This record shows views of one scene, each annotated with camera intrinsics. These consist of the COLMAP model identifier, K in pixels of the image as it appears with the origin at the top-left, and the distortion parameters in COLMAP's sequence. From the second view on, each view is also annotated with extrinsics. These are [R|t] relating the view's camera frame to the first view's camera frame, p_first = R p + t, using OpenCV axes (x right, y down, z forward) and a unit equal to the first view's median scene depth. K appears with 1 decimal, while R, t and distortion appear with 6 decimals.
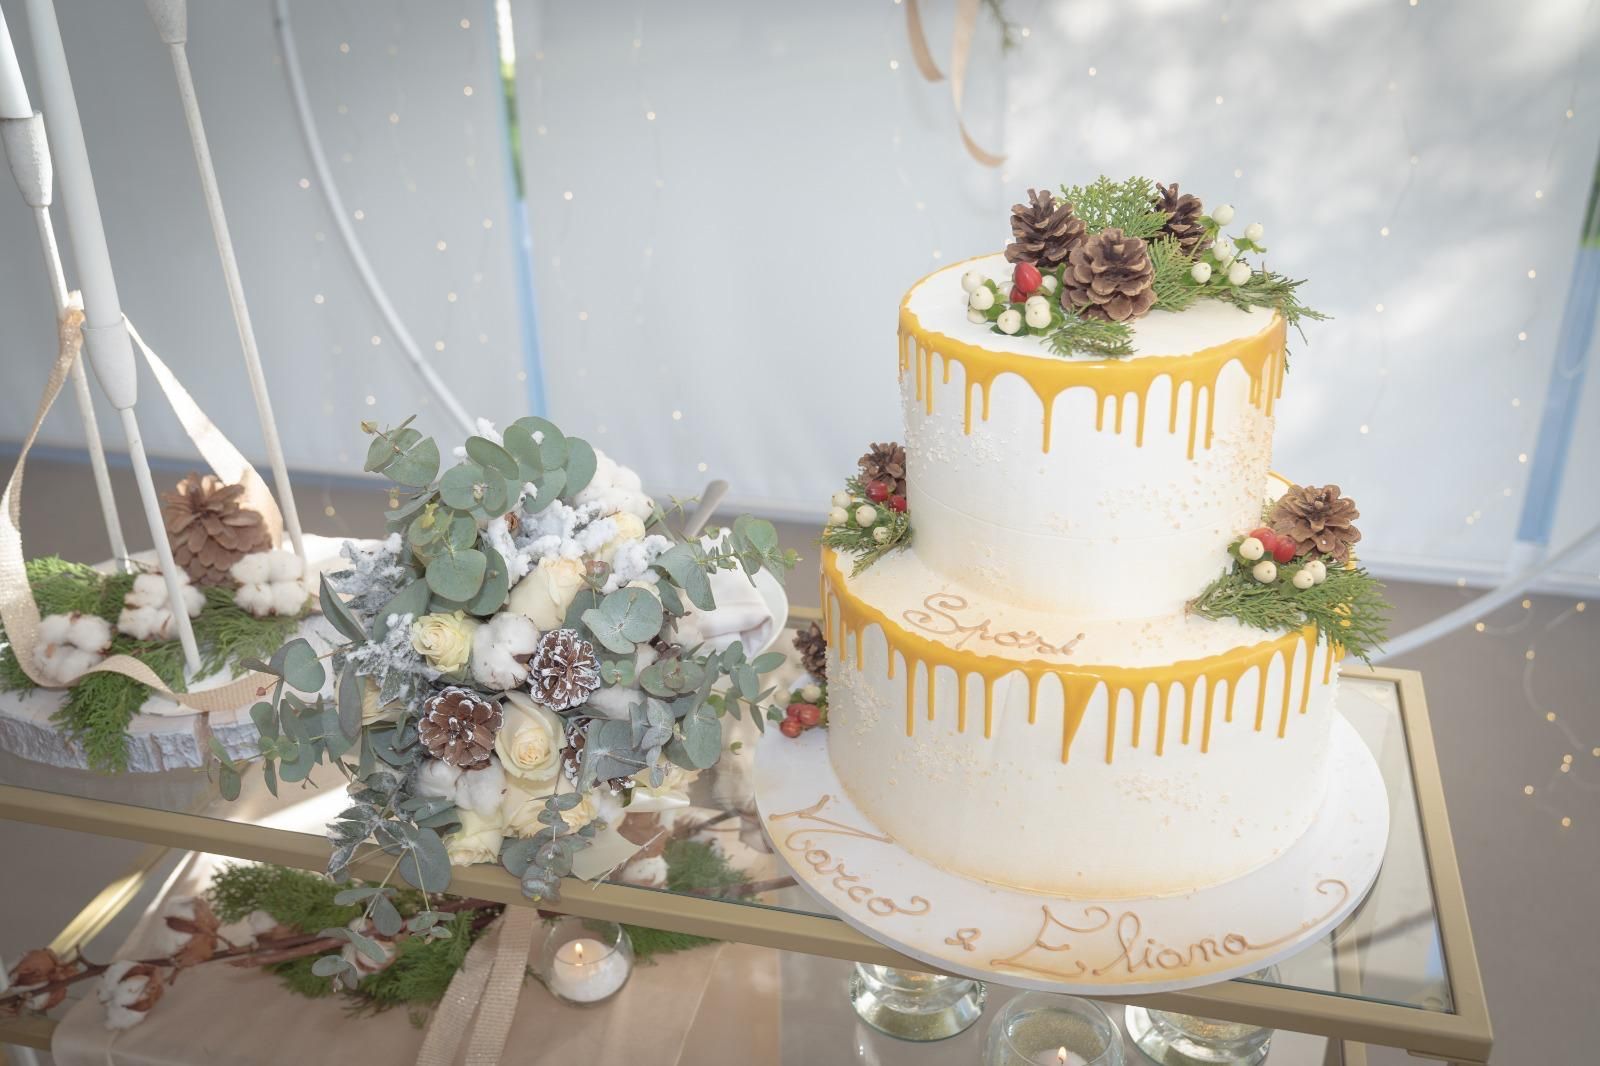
lens RADIAL K [[1472.7, 0, 798.7], [0, 1472.7, 530.8], [0, 0, 1]] dist [-0.002229, 0.000000]
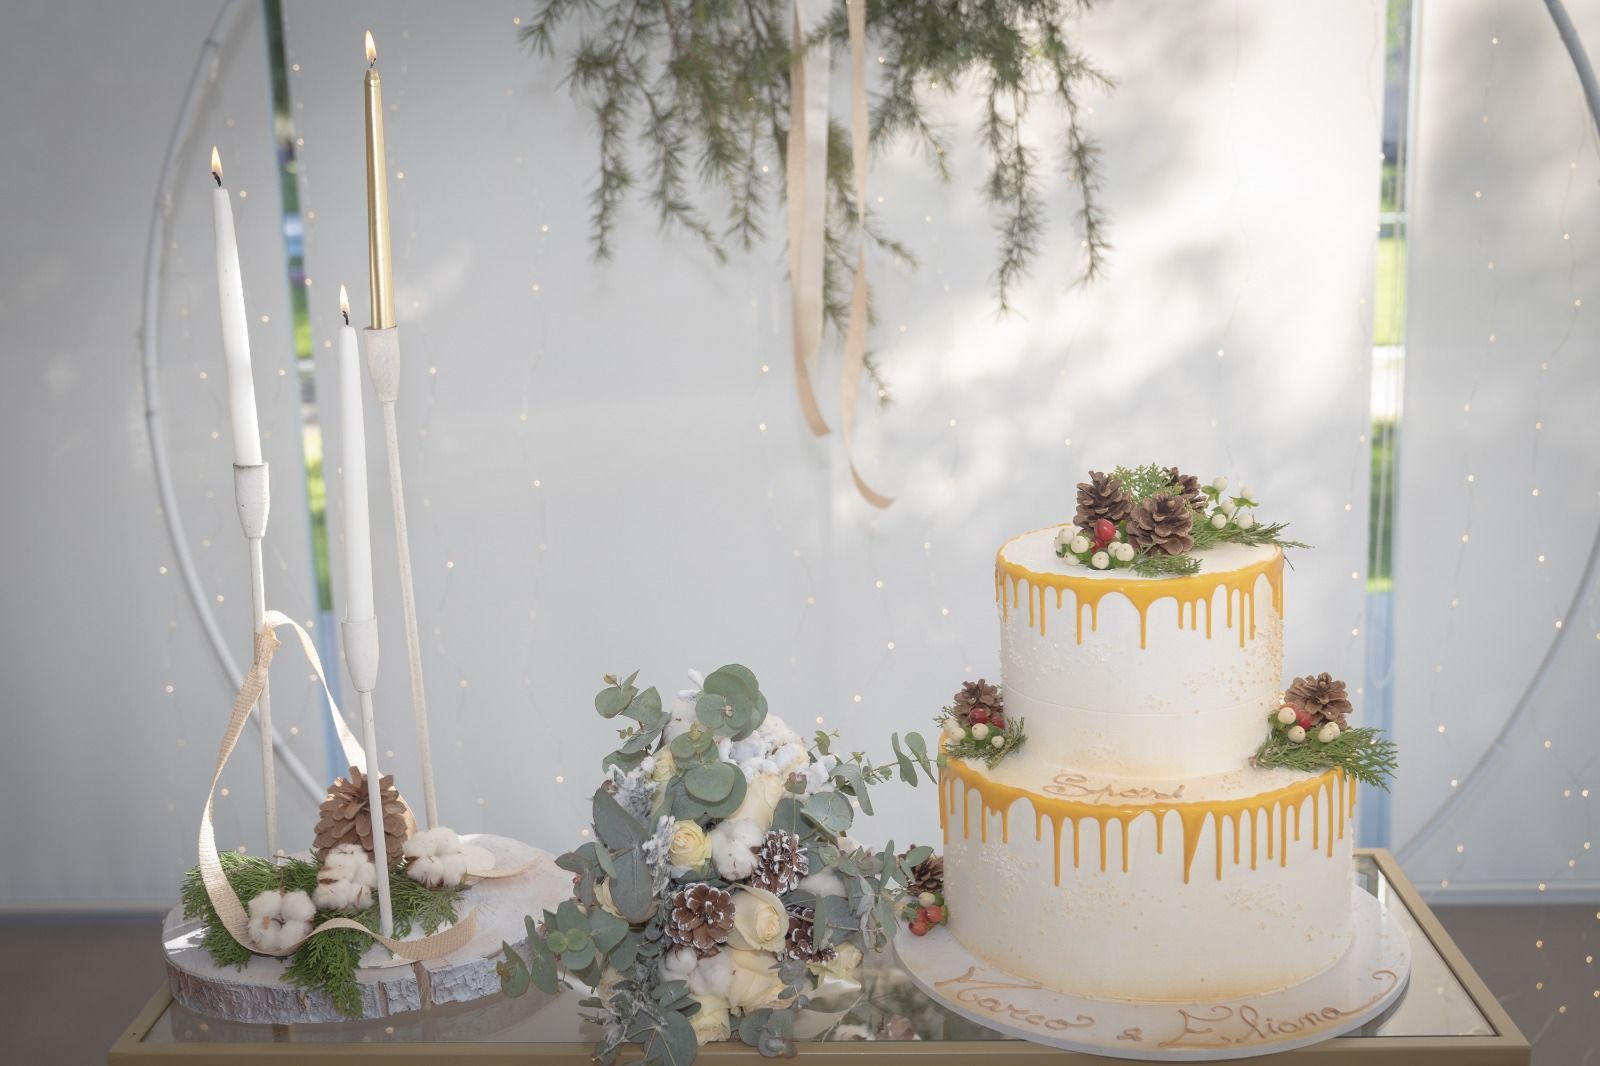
lens RADIAL K [[1694.0, 0, 801.8], [0, 1694.0, 534.8], [0, 0, 1]] dist [0.012784, 0.000000]
pose [[0.980822, -0.054051, 0.187261, -0.403310], [0.100153, 0.963998, -0.246328, 0.186900], [-0.167205, 0.260359, 0.950924, -0.442067]]
